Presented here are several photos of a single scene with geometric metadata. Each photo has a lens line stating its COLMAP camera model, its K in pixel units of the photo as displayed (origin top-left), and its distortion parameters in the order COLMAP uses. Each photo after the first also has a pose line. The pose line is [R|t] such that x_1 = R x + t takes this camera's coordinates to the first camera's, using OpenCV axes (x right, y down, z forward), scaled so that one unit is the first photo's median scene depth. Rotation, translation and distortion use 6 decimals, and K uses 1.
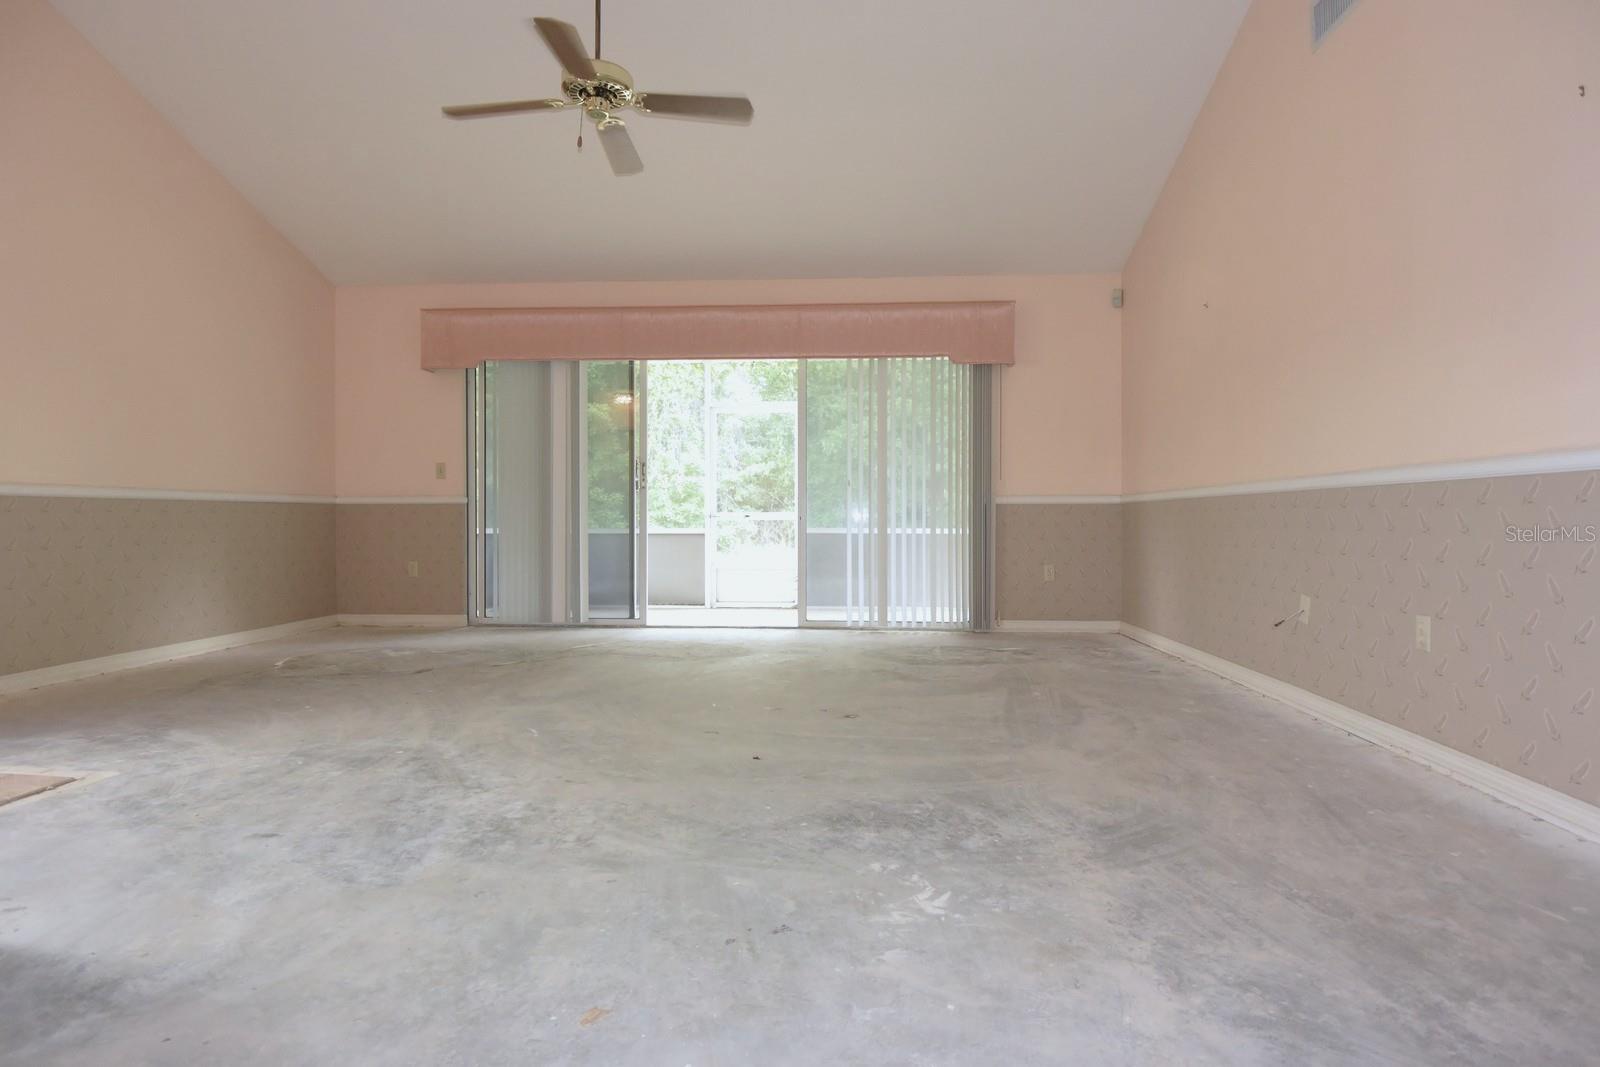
lens RADIAL K [[837.7, 0, 810.7], [0, 837.7, 528.2], [0, 0, 1]] dist [-0.002315, -0.026015]
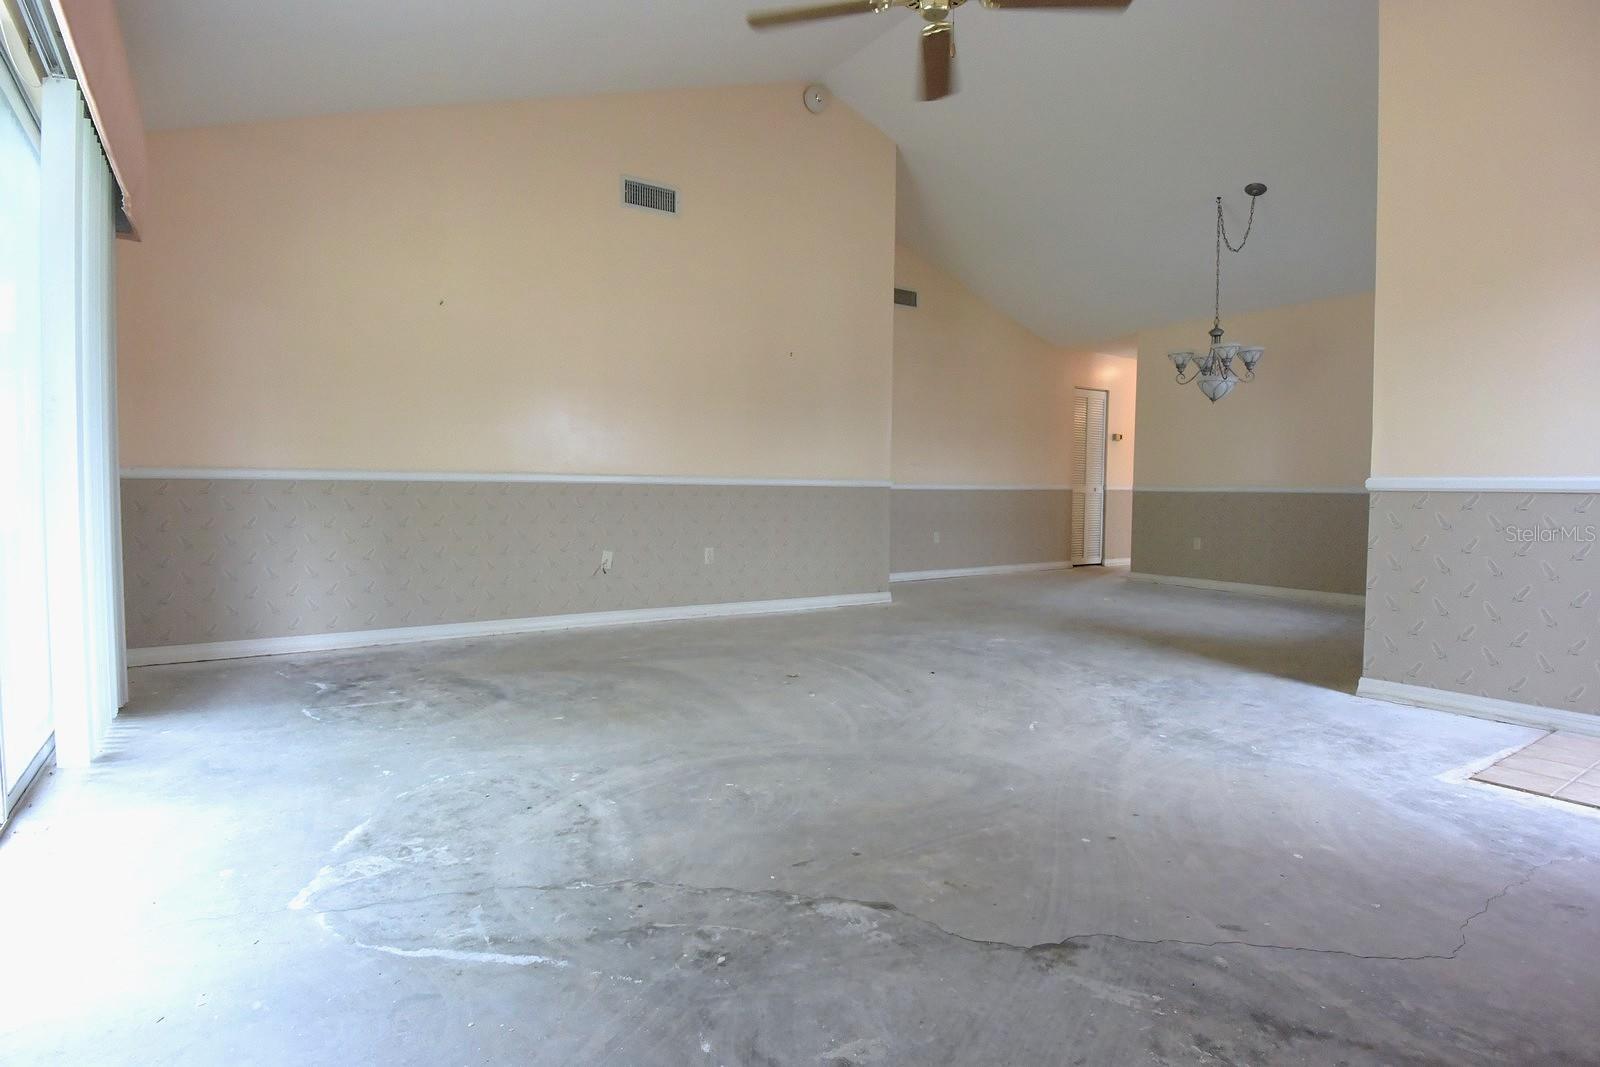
lens RADIAL K [[837.7, 0, 810.7], [0, 837.7, 528.2], [0, 0, 1]] dist [-0.002315, -0.026015]
pose [[-0.619834, -0.043237, 0.783541, -1.253013], [-0.005286, 0.998688, 0.050927, -0.060277], [-0.784715, 0.027424, -0.619250, 2.422370]]
